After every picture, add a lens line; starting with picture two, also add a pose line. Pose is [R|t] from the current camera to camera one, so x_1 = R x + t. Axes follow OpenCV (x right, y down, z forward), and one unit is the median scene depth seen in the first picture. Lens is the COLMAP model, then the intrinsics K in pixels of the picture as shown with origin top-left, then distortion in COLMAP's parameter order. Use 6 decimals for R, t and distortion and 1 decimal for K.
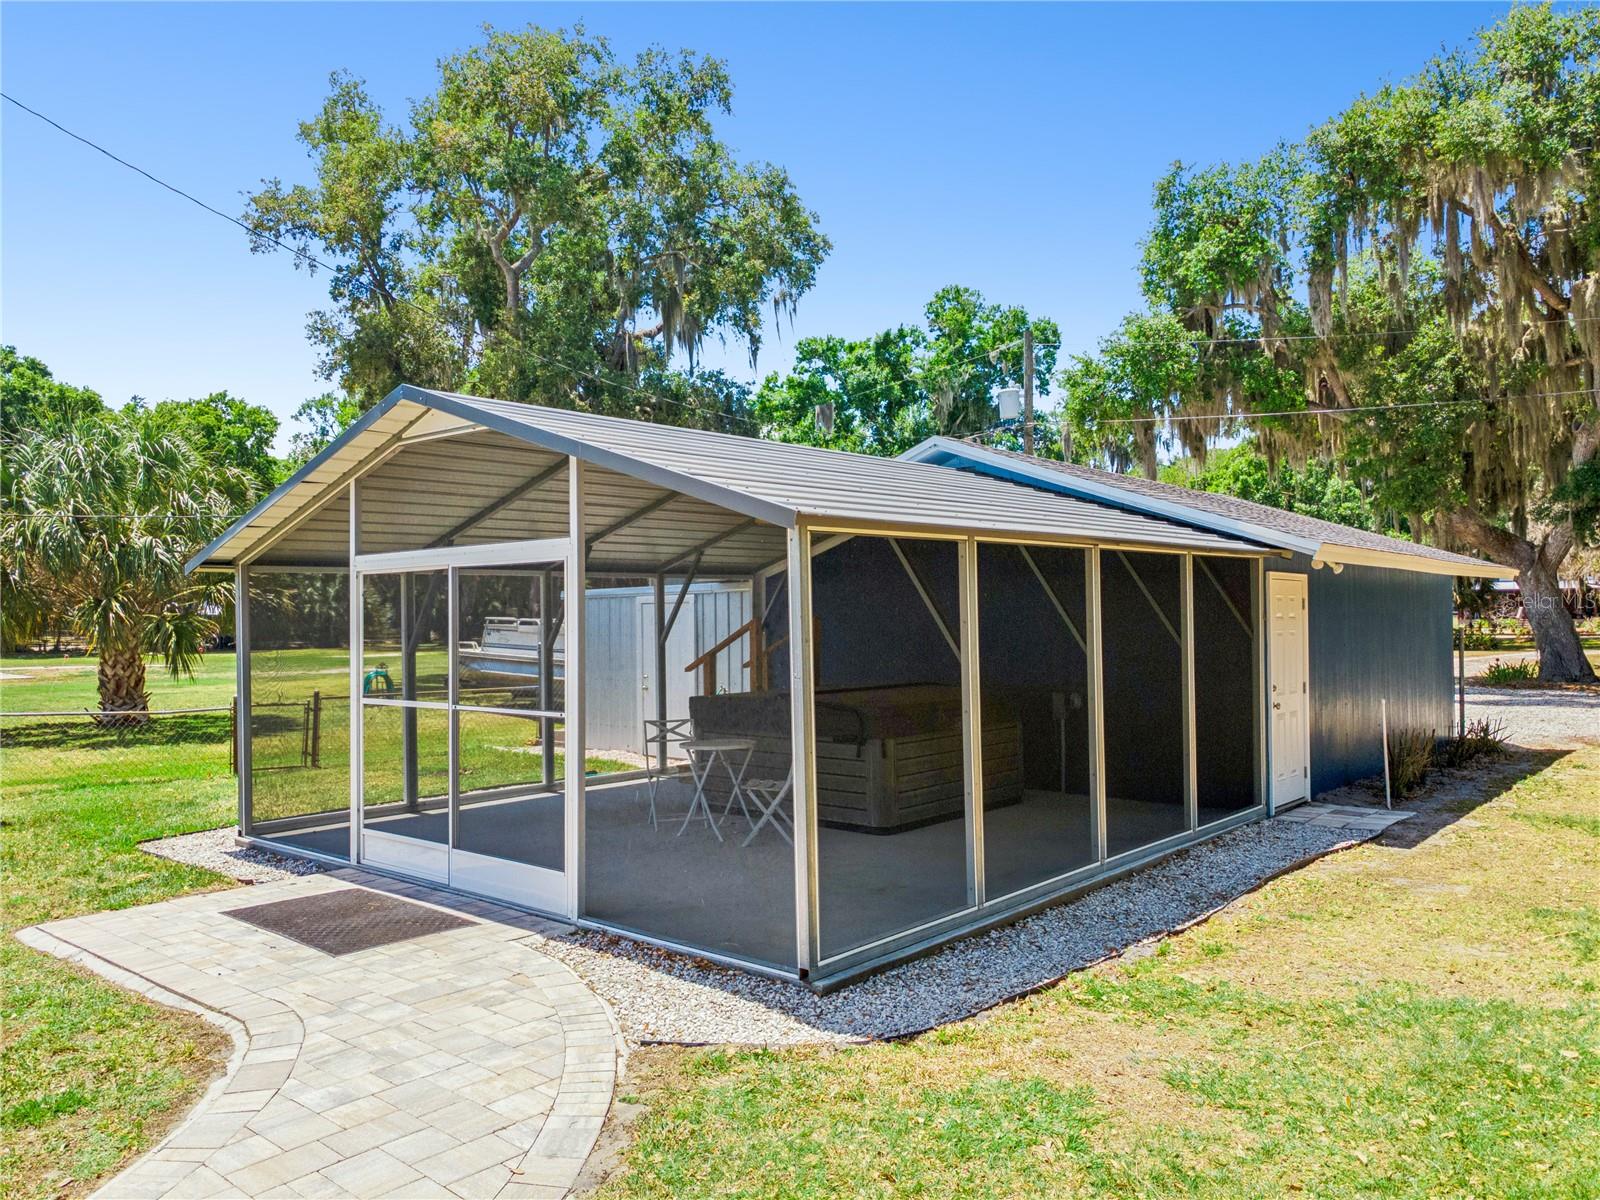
lens RADIAL K [[1167.9, 0, 800.0], [0, 1167.9, 600.0], [0, 0, 1]] dist [0.019721, 0.042296]
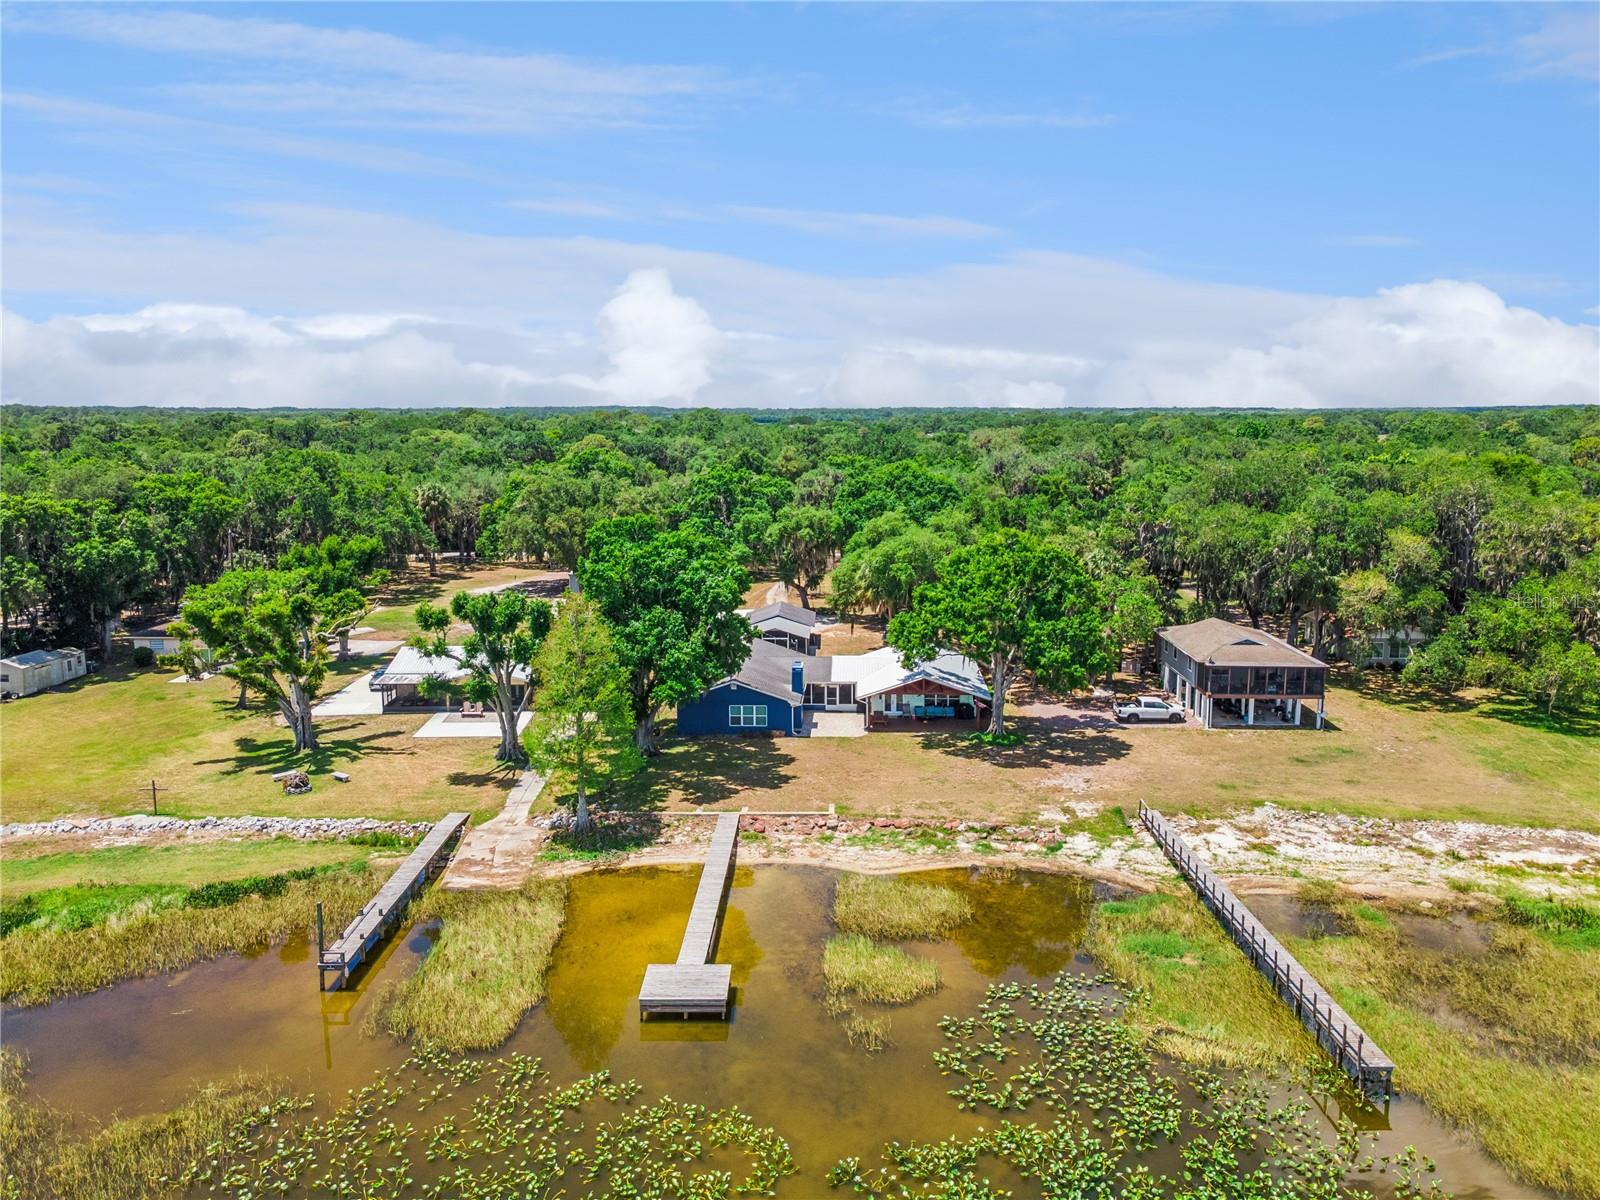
lens RADIAL K [[1171.4, 0, 800.0], [0, 1171.4, 600.0], [0, 0, 1]] dist [0.019761, 0.029029]
pose [[0.792483, -0.091933, 0.602926, -2.498349], [-0.010390, 0.986396, 0.164060, -0.831931], [-0.609806, -0.136280, 0.780746, -3.014739]]
